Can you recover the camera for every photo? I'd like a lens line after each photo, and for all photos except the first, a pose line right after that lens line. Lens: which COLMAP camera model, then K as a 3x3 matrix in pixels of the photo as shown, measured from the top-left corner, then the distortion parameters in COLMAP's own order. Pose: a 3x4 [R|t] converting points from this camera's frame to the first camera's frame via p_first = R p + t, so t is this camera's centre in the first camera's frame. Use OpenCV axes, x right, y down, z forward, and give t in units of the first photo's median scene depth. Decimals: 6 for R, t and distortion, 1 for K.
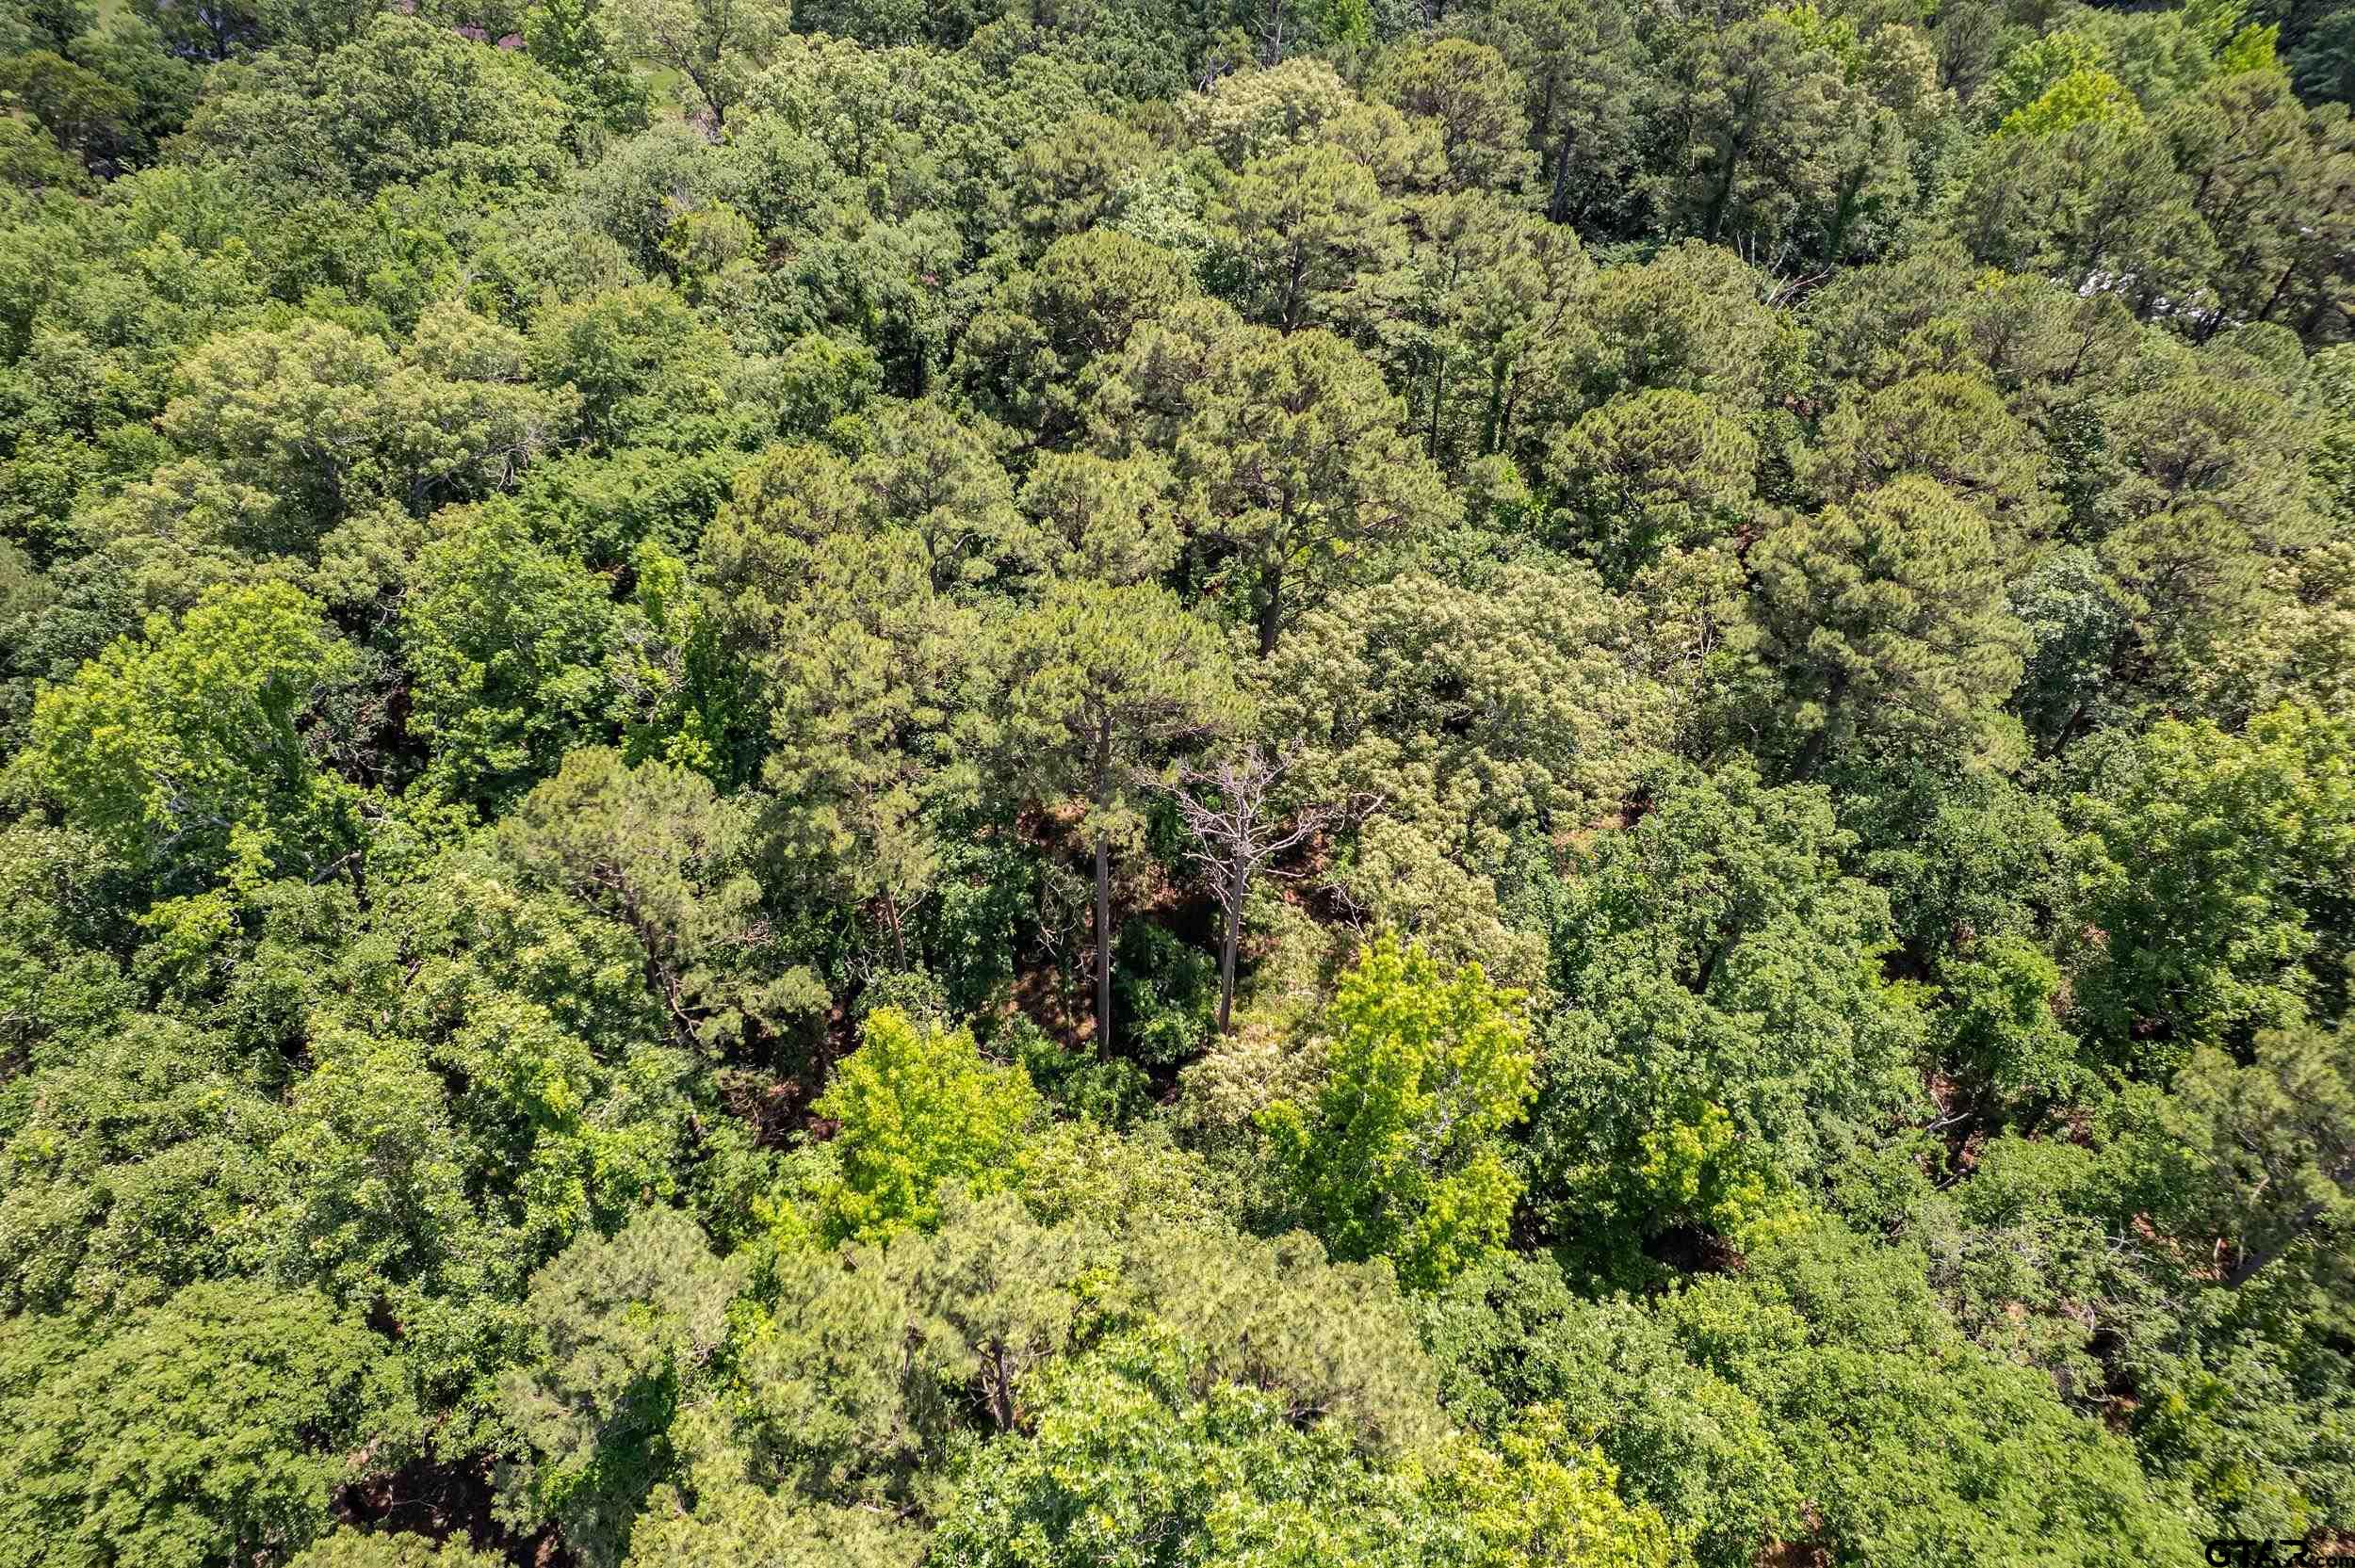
lens RADIAL K [[1451.0, 0, 1176.6], [0, 1451.0, 724.9], [0, 0, 1]] dist [-0.051431, 0.071992]
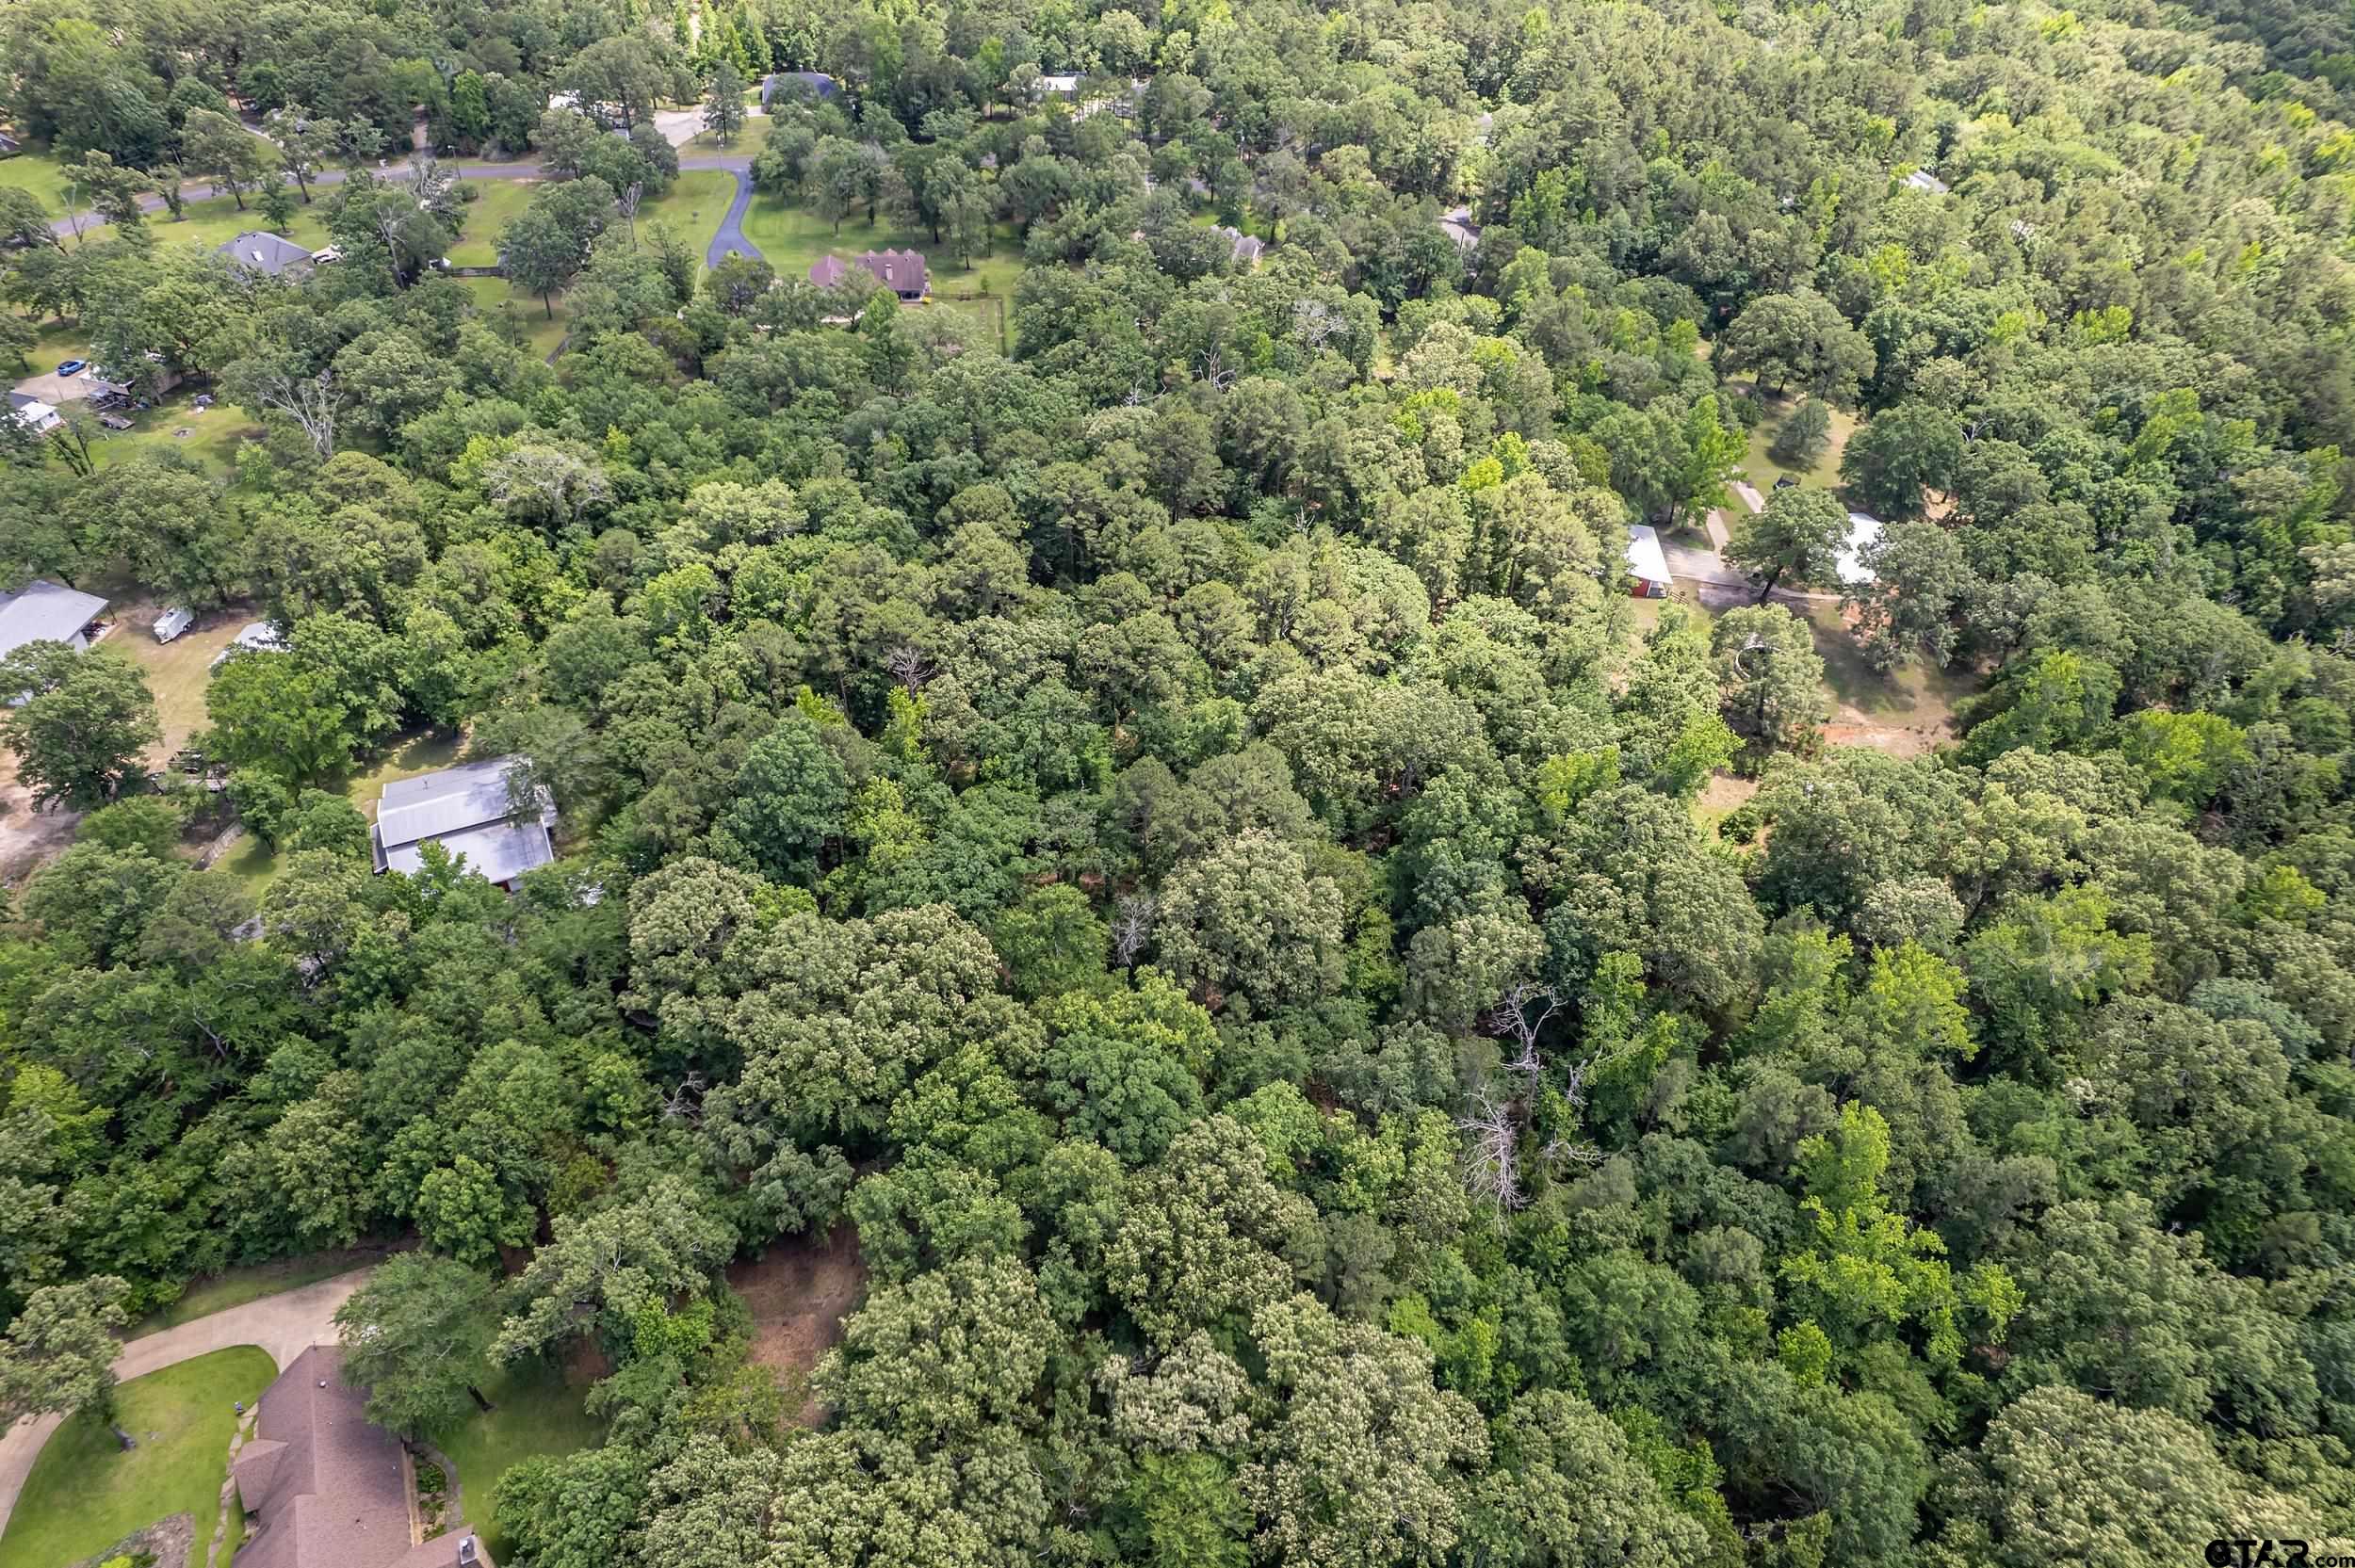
lens RADIAL K [[1451.0, 0, 1176.6], [0, 1451.0, 724.9], [0, 0, 1]] dist [-0.051431, 0.071992]
pose [[0.954795, 0.191694, -0.227202, 1.320903], [-0.202596, 0.978932, -0.025452, 0.143653], [0.217536, 0.070332, 0.973515, -2.102283]]
